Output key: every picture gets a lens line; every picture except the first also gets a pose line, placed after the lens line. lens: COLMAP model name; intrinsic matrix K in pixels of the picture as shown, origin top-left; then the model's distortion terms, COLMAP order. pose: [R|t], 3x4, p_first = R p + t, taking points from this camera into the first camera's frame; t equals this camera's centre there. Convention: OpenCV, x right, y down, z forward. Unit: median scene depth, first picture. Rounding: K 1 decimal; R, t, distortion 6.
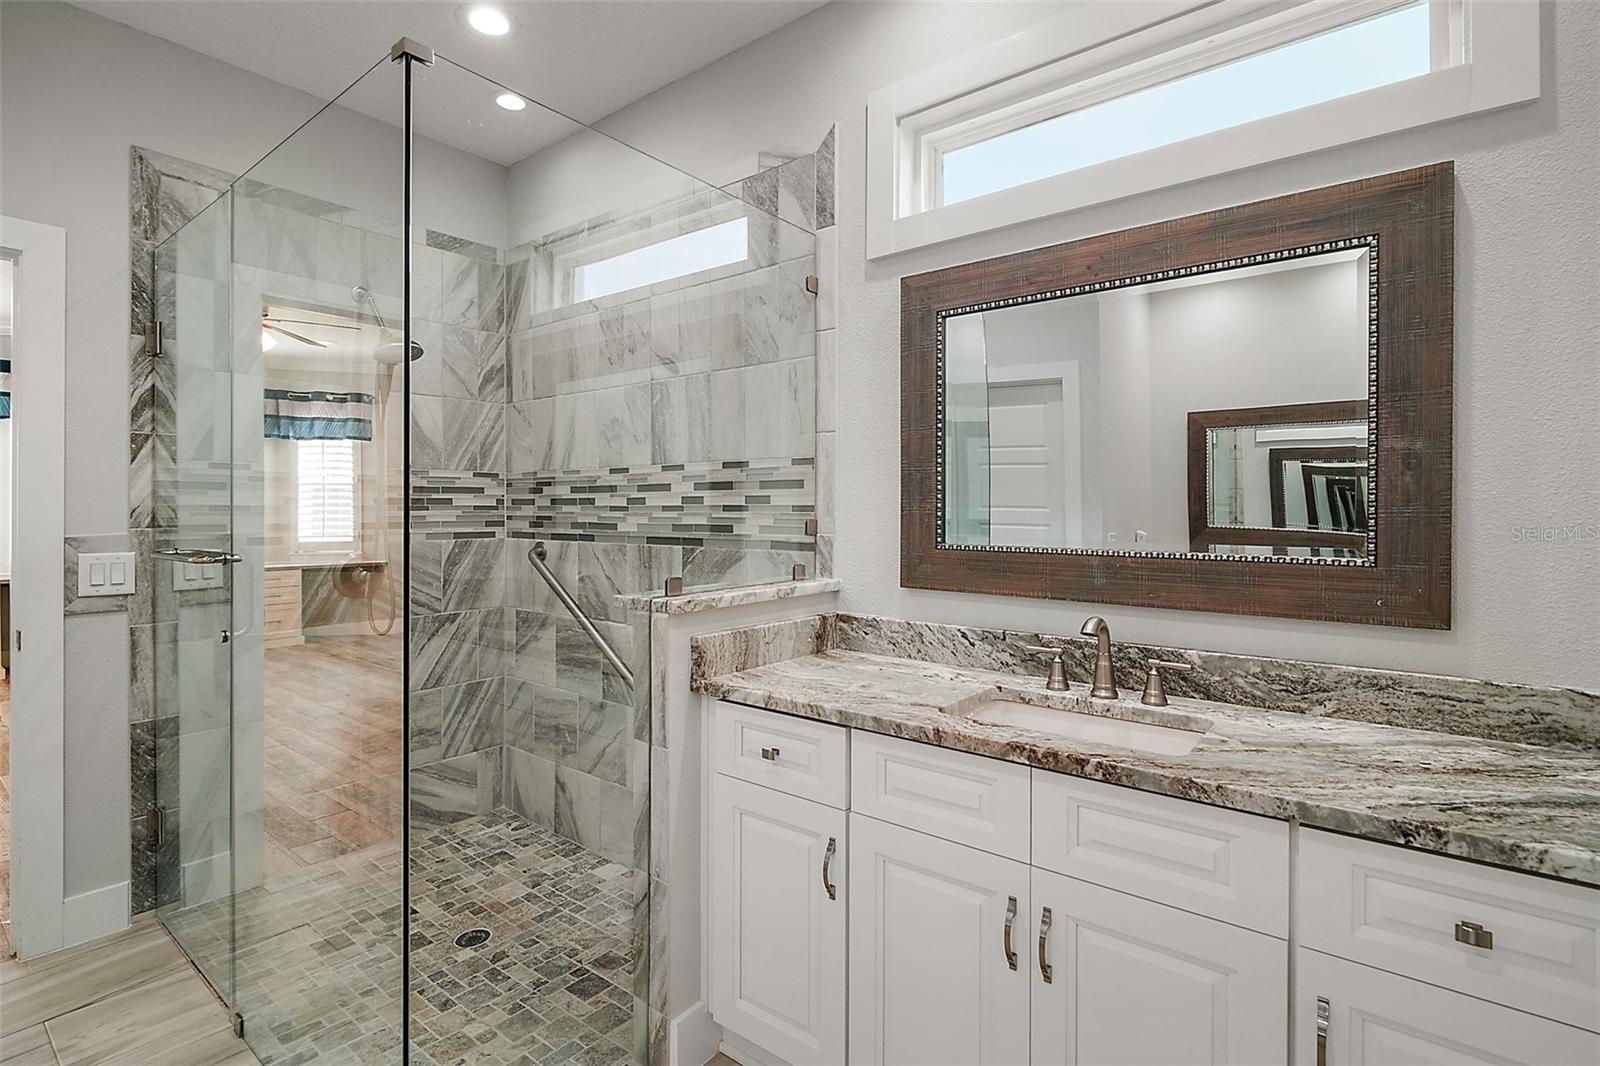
lens RADIAL K [[753.2, 0, 808.3], [0, 753.2, 509.8], [0, 0, 1]] dist [0.004010, -0.004441]
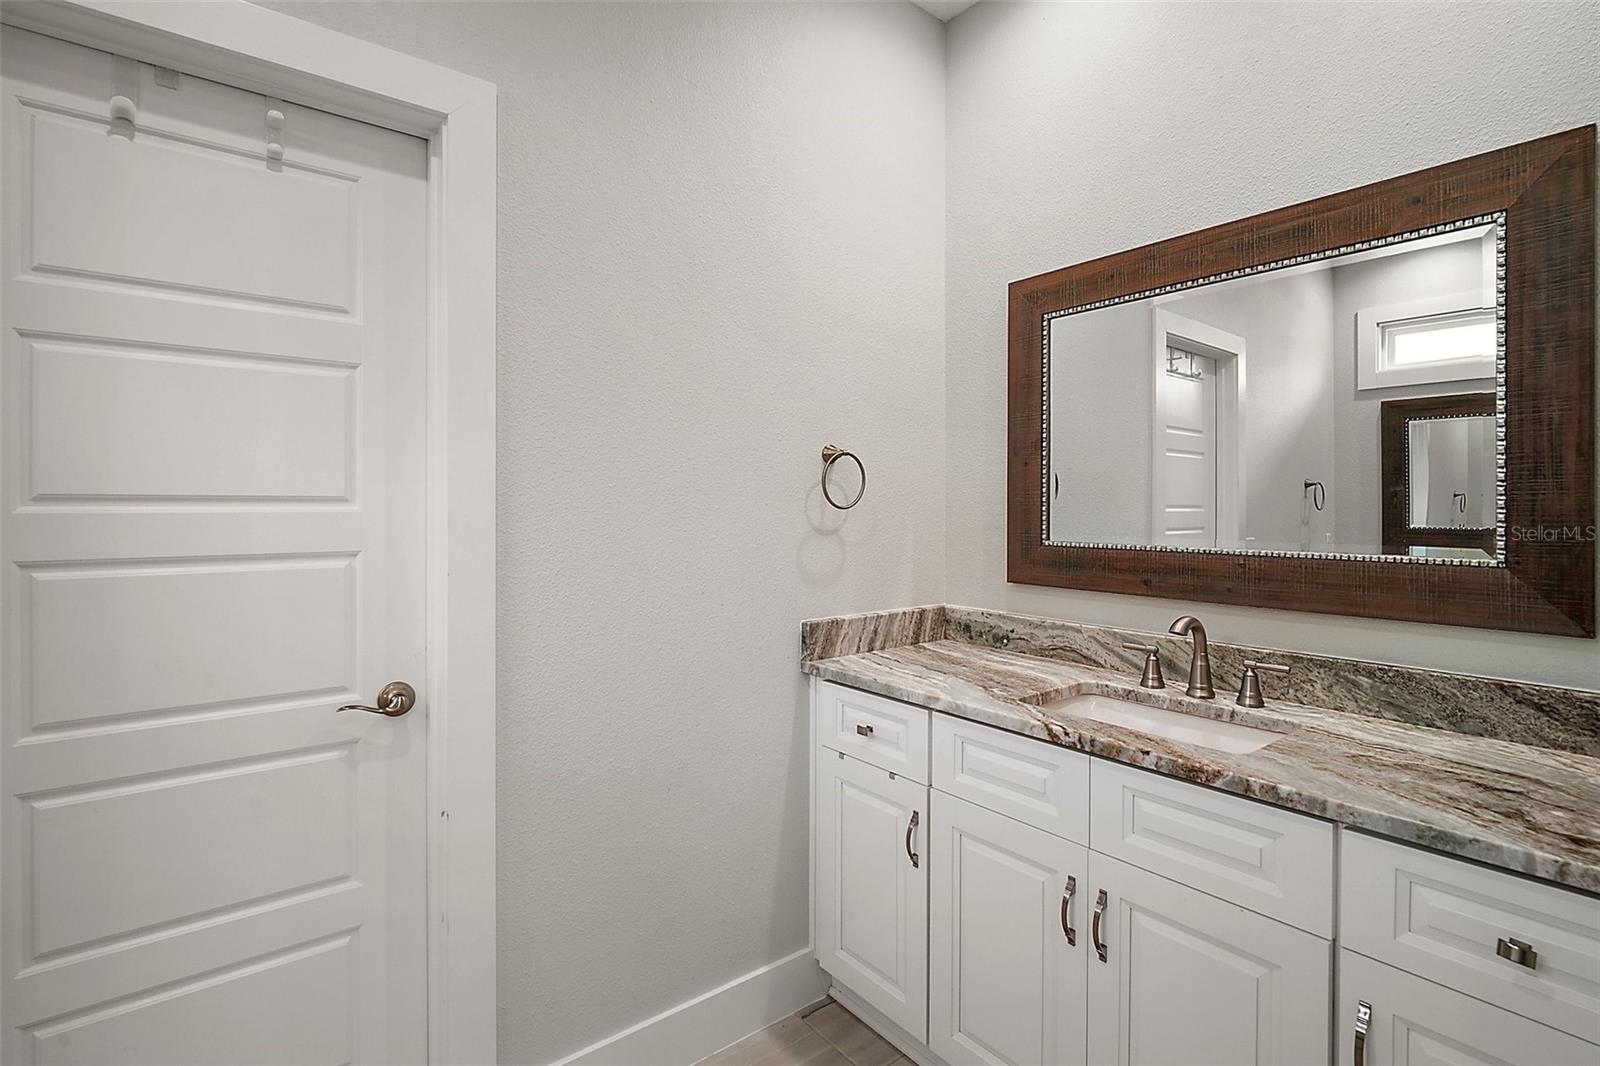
lens RADIAL K [[753.2, 0, 808.3], [0, 753.2, 509.8], [0, 0, 1]] dist [0.004010, -0.004441]
pose [[0.971015, 0.000509, -0.239020, 0.142224], [0.000555, 0.999990, 0.004386, -0.003609], [0.239019, -0.004391, 0.971005, -0.093478]]
